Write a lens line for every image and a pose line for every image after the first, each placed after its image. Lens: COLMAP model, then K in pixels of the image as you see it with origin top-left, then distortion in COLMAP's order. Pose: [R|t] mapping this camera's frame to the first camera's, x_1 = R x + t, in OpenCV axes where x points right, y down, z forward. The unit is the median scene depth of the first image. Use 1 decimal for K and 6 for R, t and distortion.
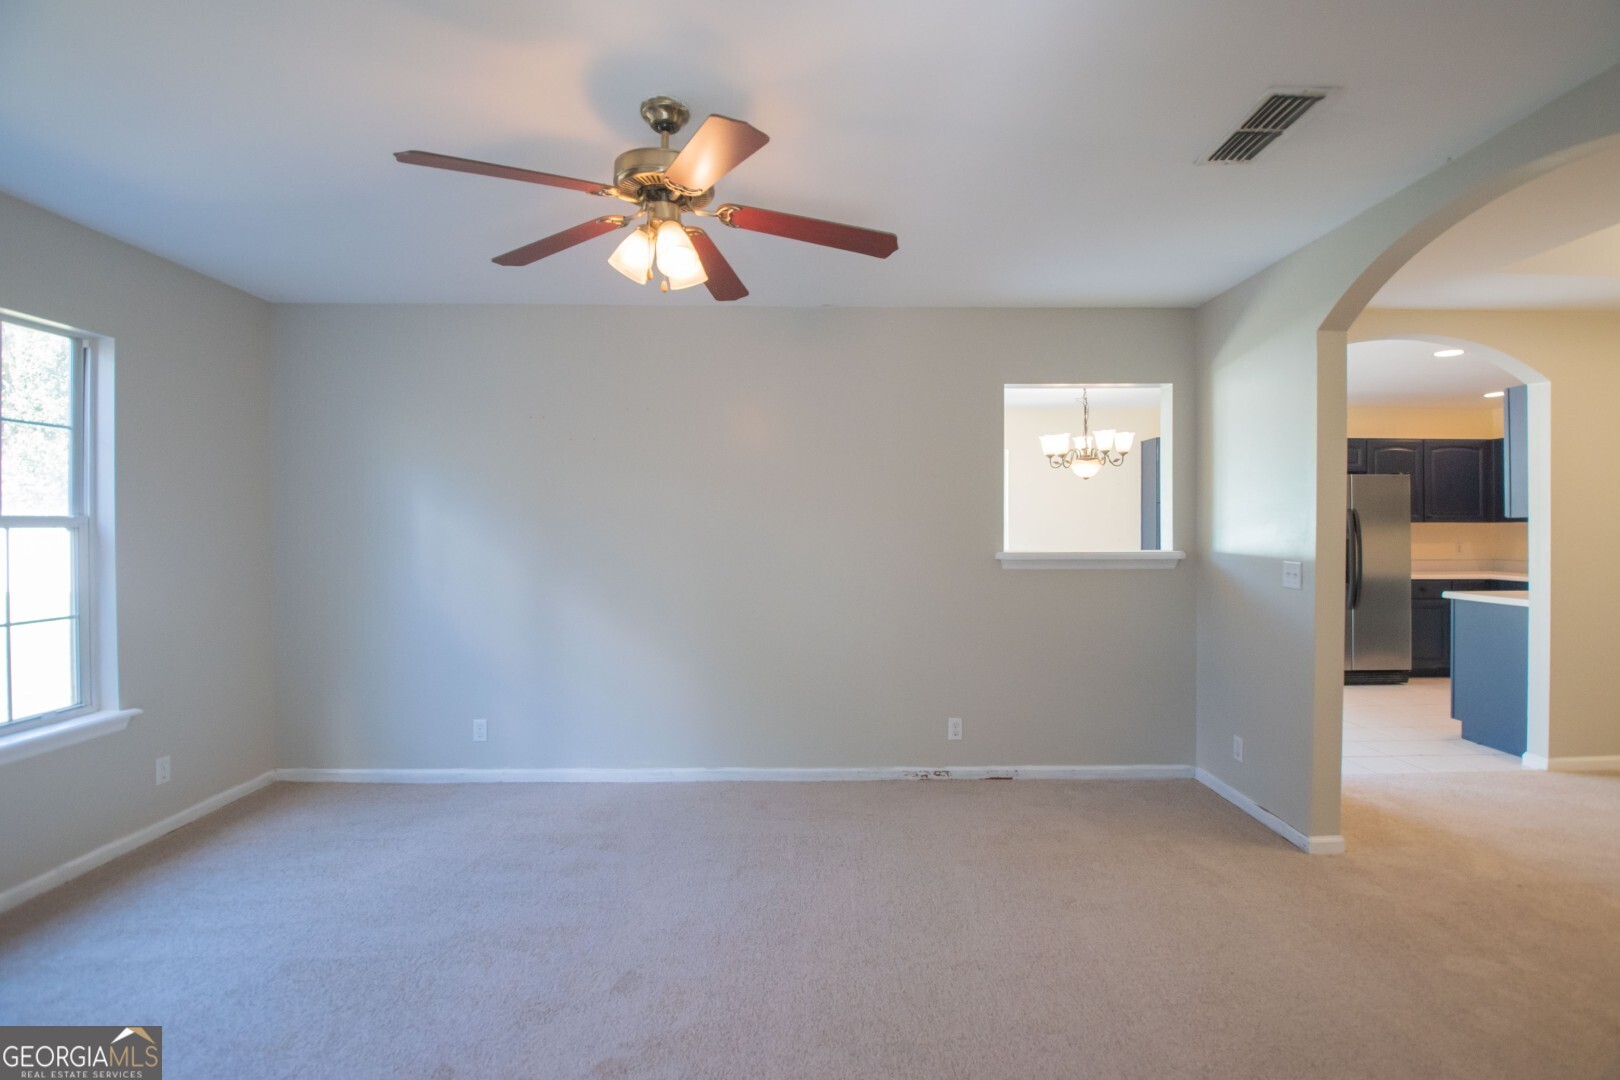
lens RADIAL K [[705.7, 0, 818.2], [0, 705.7, 518.3], [0, 0, 1]] dist [-0.003304, -0.012902]
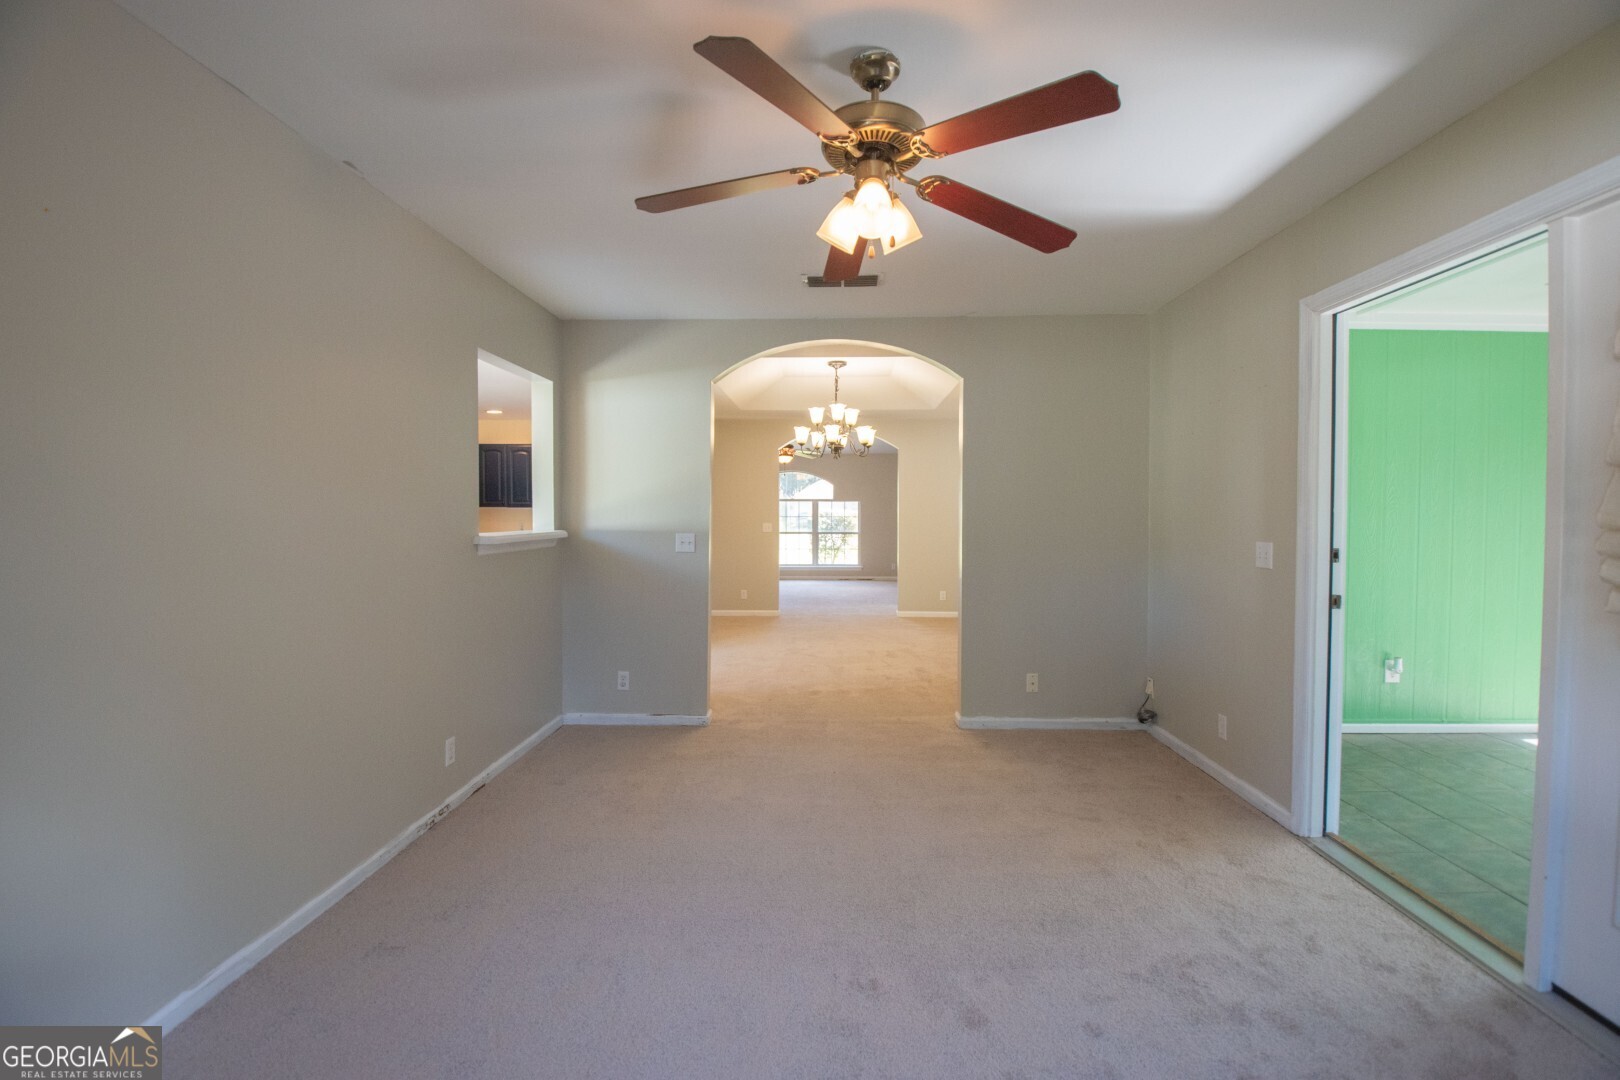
lens RADIAL K [[705.7, 0, 818.2], [0, 705.7, 518.3], [0, 0, 1]] dist [-0.003304, -0.012902]
pose [[0.041466, -0.003883, 0.999132, -0.616405], [-0.009987, 0.999941, 0.004301, 0.016961], [-0.999090, -0.010156, 0.041424, 0.538139]]
